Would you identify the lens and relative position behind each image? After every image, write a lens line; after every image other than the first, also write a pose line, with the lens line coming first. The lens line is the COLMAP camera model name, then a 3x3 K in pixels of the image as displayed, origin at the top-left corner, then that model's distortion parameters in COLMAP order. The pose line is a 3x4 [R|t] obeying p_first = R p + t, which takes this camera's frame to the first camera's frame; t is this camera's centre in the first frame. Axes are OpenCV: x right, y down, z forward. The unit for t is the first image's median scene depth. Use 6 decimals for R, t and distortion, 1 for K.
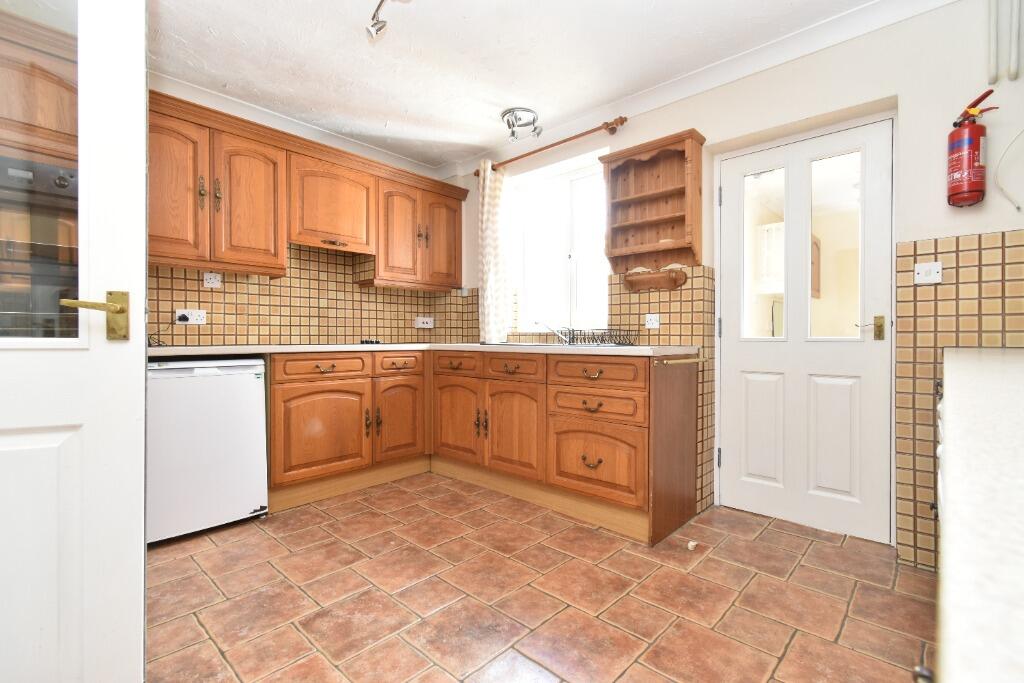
lens RADIAL K [[443.1, 0, 483.6], [0, 443.1, 338.4], [0, 0, 1]] dist [0.002476, -0.002560]
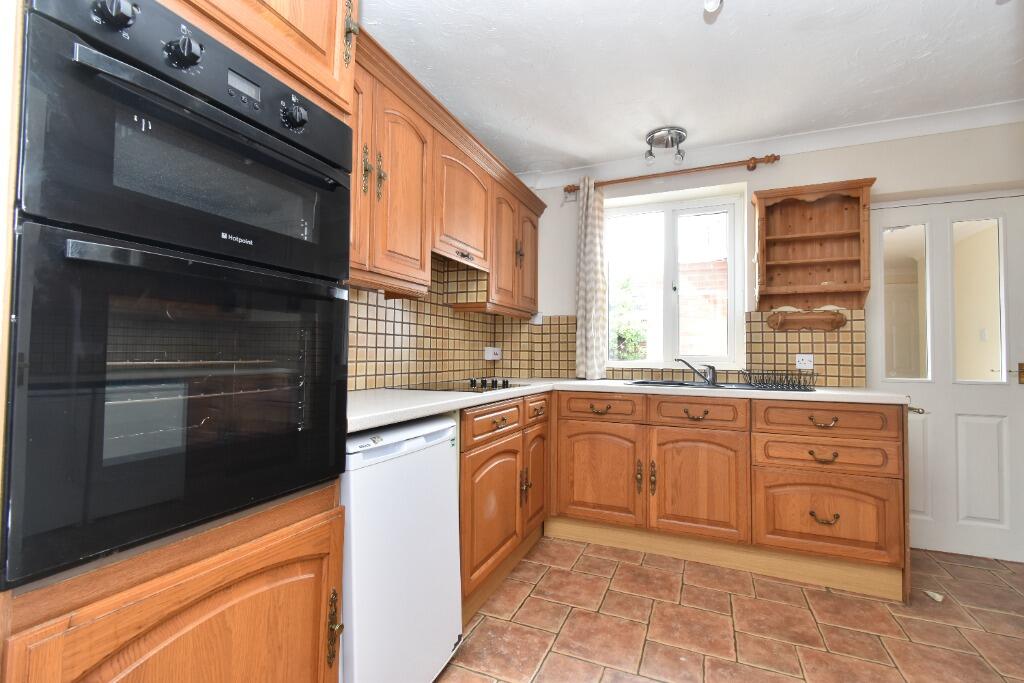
lens RADIAL K [[443.1, 0, 513.9], [0, 443.1, 341.7], [0, 0, 1]] dist [0.002476, -0.002560]
pose [[0.943731, 0.019976, 0.330111, -0.596048], [-0.008033, 0.999264, -0.037502, -0.042387], [-0.330617, 0.032740, 0.943197, 0.289152]]
